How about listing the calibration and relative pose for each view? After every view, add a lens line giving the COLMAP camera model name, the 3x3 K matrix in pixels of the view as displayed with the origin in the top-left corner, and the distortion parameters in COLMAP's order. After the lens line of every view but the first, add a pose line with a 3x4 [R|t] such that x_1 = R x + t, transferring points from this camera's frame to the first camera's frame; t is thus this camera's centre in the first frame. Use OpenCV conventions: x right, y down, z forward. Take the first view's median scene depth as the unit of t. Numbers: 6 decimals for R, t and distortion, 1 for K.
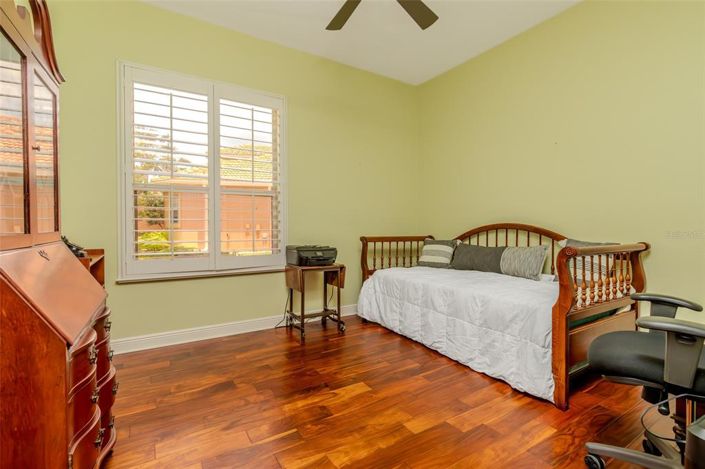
lens RADIAL K [[311.9, 0, 350.6], [0, 311.9, 228.0], [0, 0, 1]] dist [0.002347, 0.000421]
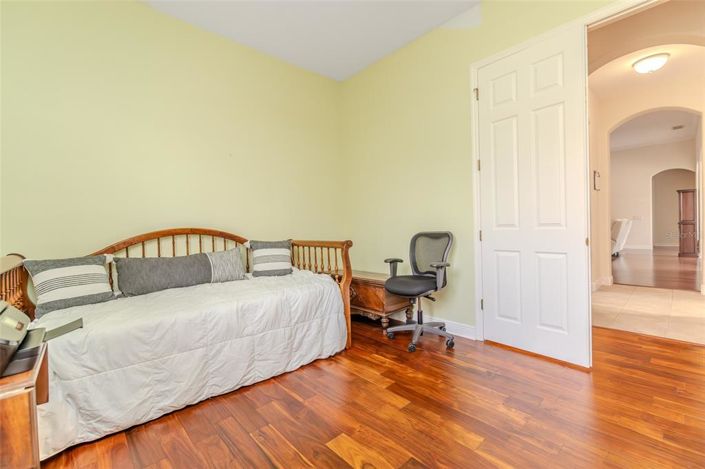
lens RADIAL K [[311.9, 0, 350.6], [0, 311.9, 228.0], [0, 0, 1]] dist [0.002347, 0.000421]
pose [[-0.180649, 0.010559, 0.983491, -0.557215], [0.031547, 0.999490, -0.004936, 0.005680], [-0.983042, 0.030135, -0.180890, 0.869215]]
